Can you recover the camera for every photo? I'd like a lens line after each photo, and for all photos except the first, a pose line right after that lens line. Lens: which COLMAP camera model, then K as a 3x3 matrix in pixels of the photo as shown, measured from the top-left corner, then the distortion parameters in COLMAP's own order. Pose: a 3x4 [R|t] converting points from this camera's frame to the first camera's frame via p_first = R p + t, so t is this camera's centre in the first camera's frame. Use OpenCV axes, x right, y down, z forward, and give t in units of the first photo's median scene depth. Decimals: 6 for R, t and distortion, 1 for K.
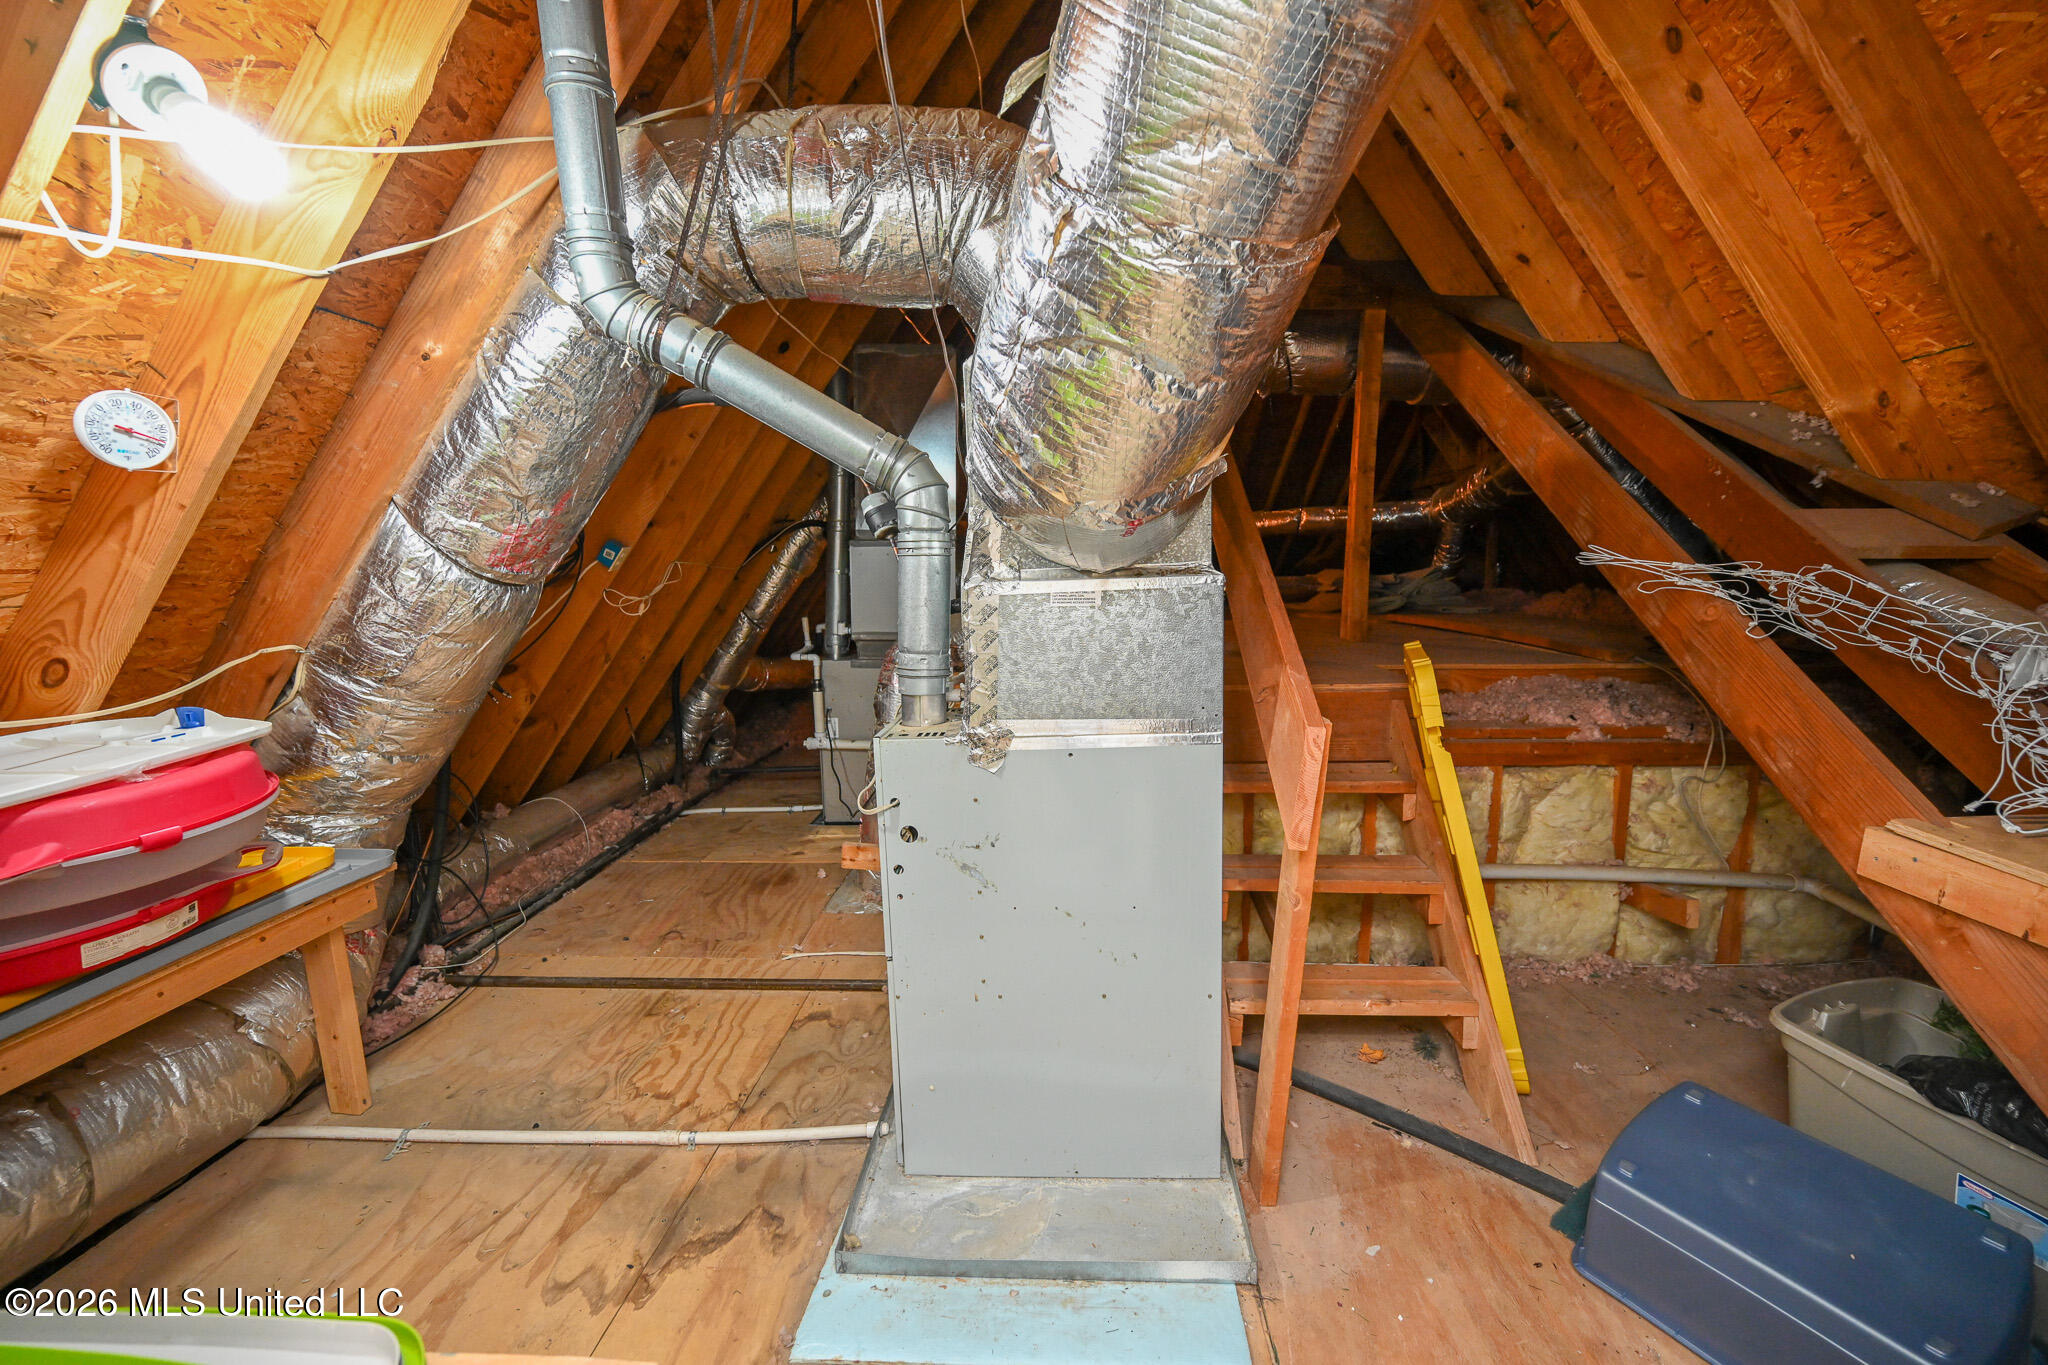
lens RADIAL K [[804.2, 0, 1019.0], [0, 804.2, 684.3], [0, 0, 1]] dist [-0.003040, 0.000969]
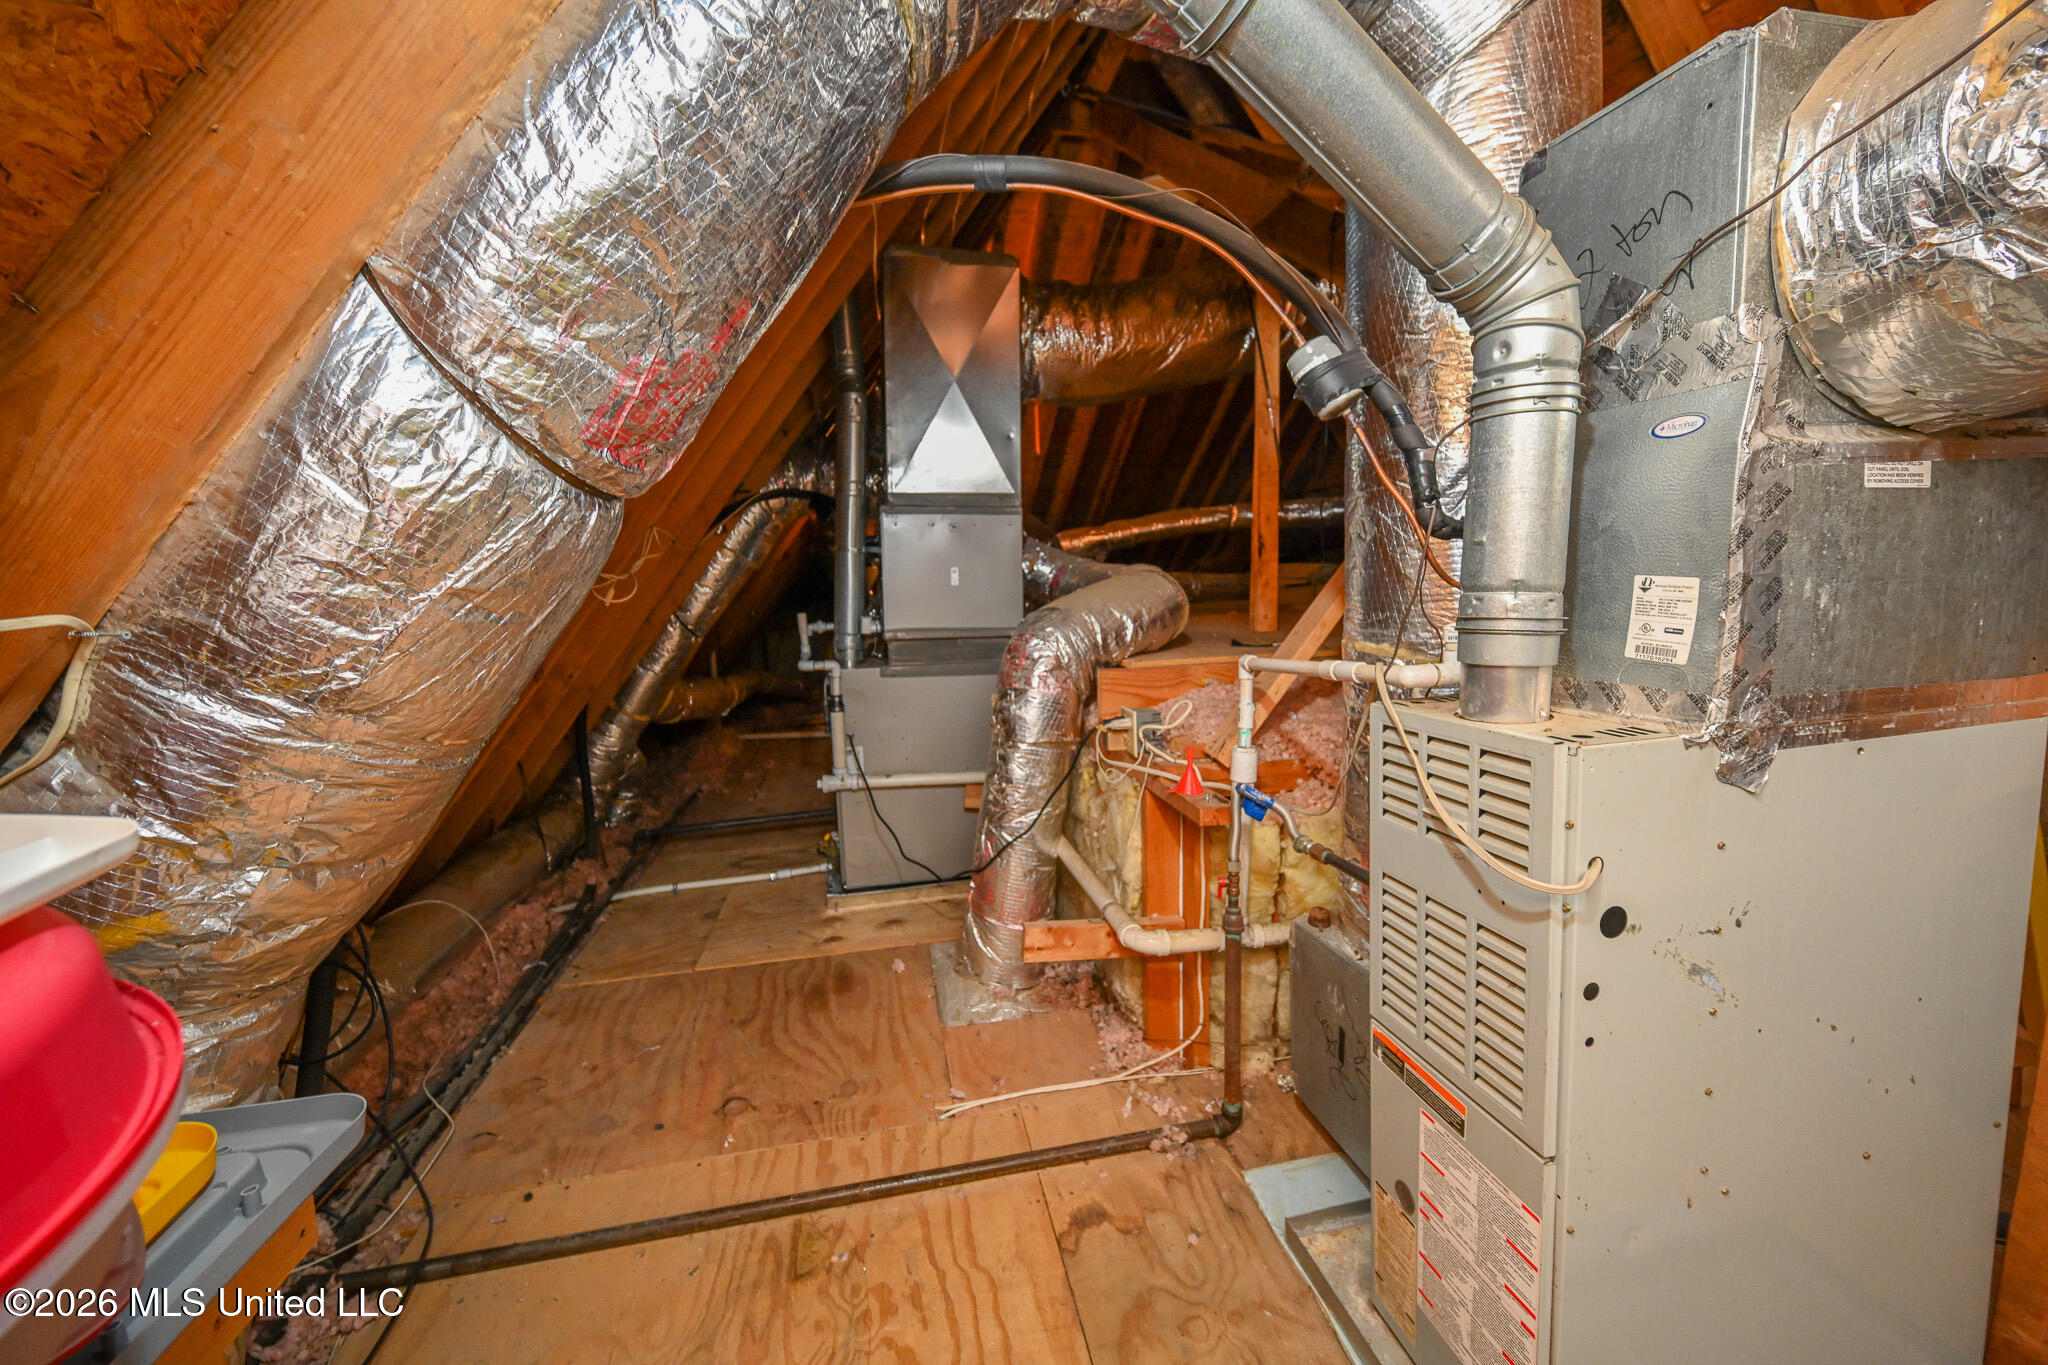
lens RADIAL K [[804.2, 0, 1026.8], [0, 804.2, 678.4], [0, 0, 1]] dist [-0.003040, 0.000969]
pose [[0.964501, -0.043233, 0.260517, -0.370938], [0.052370, 0.998229, -0.028228, 0.011256], [-0.258836, 0.040869, 0.965056, 0.335253]]
